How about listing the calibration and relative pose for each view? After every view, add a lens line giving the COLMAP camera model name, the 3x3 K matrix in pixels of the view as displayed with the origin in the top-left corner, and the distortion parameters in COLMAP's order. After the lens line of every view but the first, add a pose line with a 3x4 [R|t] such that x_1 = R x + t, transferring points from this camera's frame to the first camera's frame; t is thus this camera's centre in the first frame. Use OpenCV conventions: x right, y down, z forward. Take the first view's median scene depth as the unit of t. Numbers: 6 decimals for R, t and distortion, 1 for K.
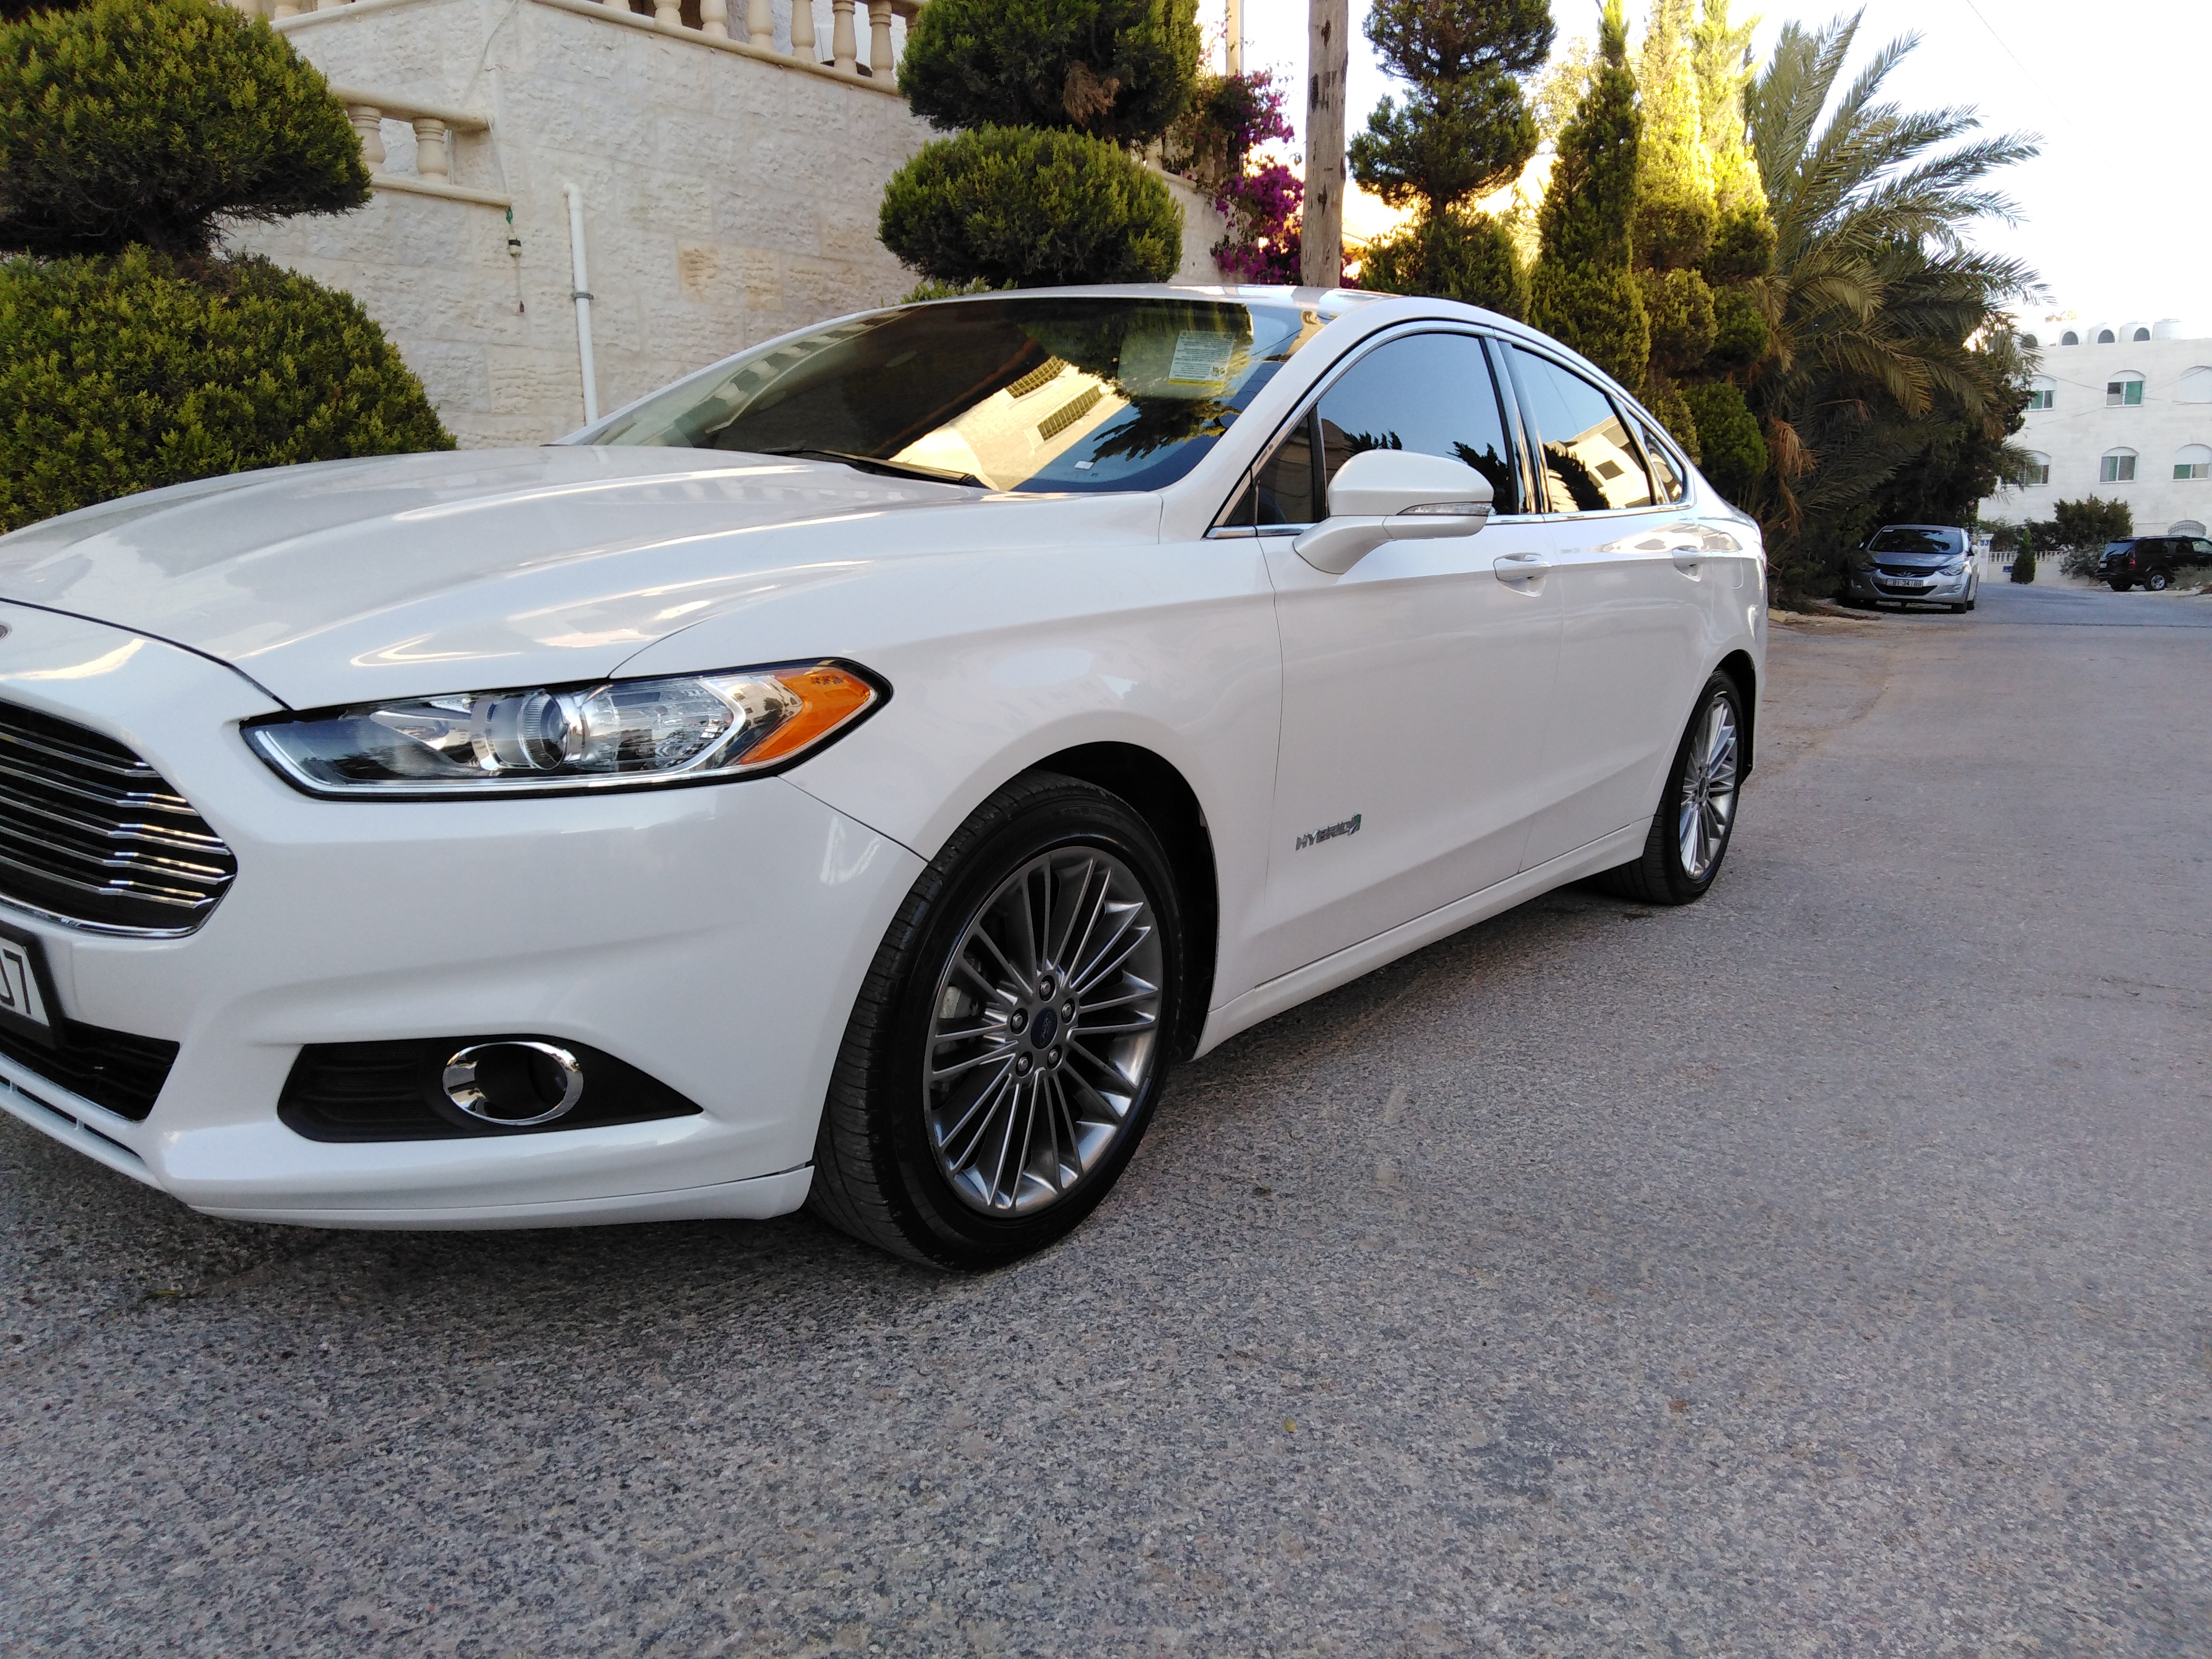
lens RADIAL K [[1641.1, 0, 1107.6], [0, 1641.1, 830.3], [0, 0, 1]] dist [0.016237, -0.001123]
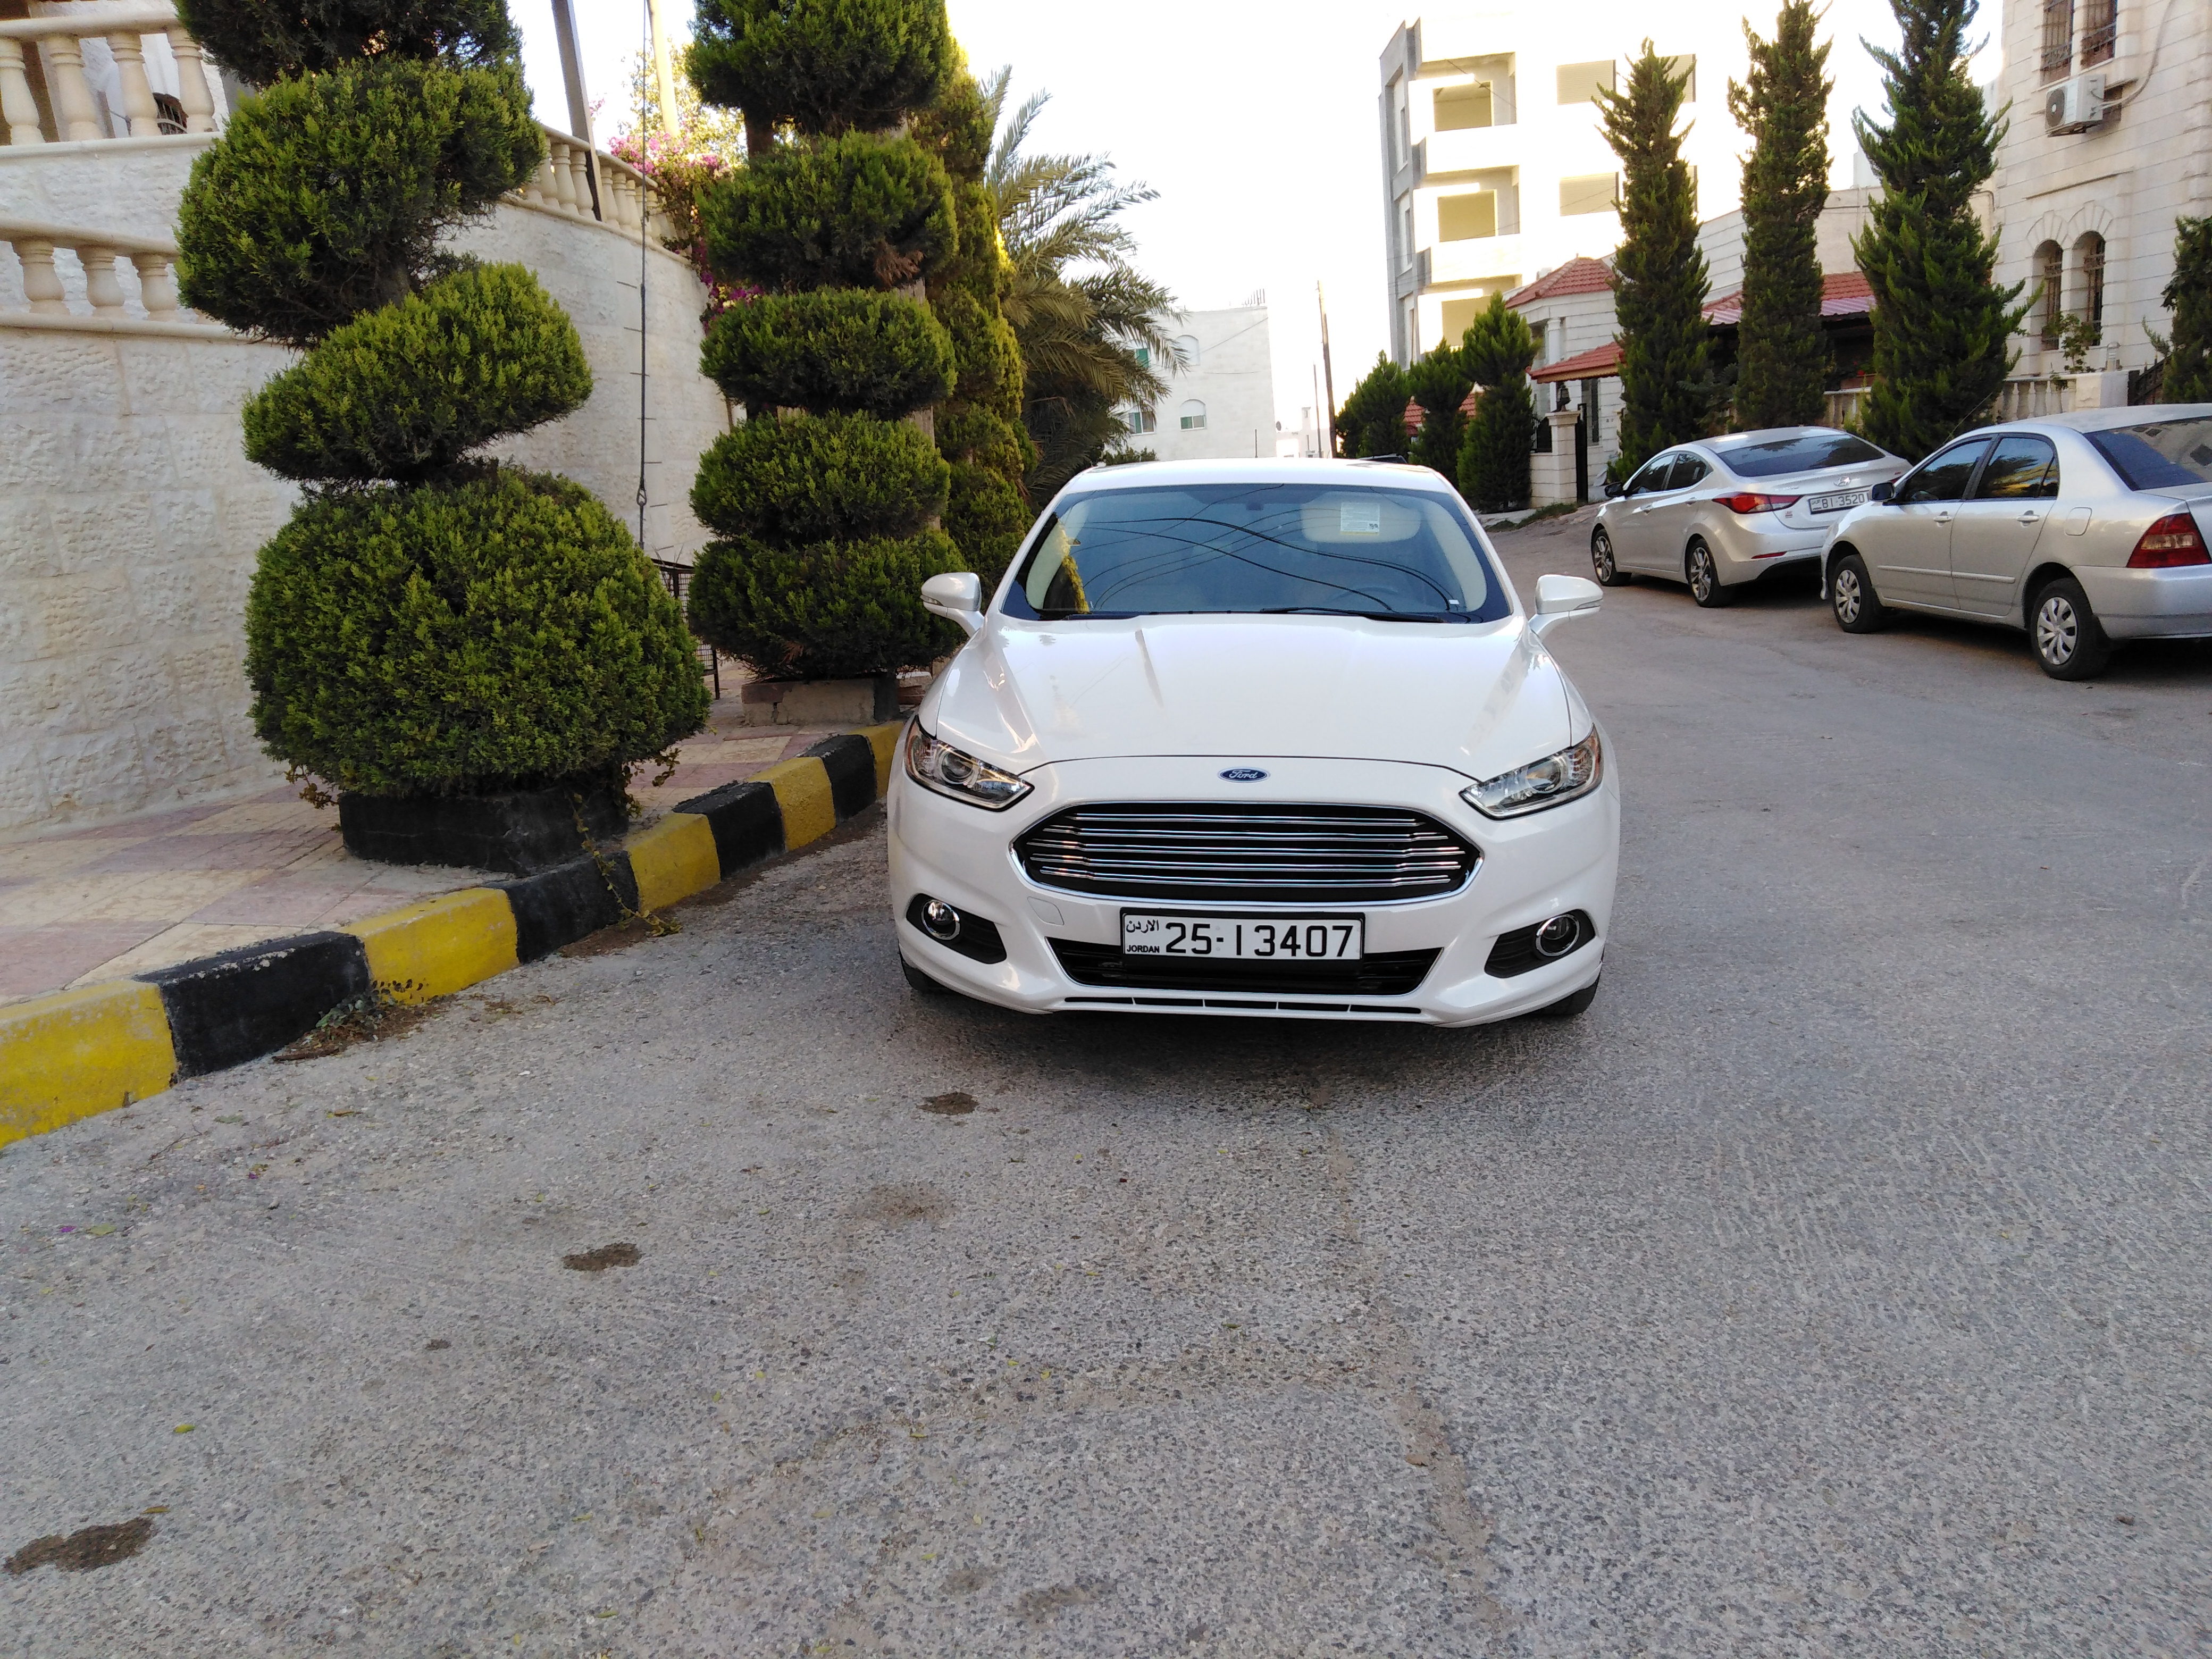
lens RADIAL K [[1641.1, 0, 1107.2], [0, 1641.1, 833.5], [0, 0, 1]] dist [0.016237, -0.001123]
pose [[0.853558, -0.173349, 0.491314, -0.779141], [0.163014, 0.984535, 0.064168, -0.088194], [-0.494839, 0.025320, 0.868616, -0.244446]]
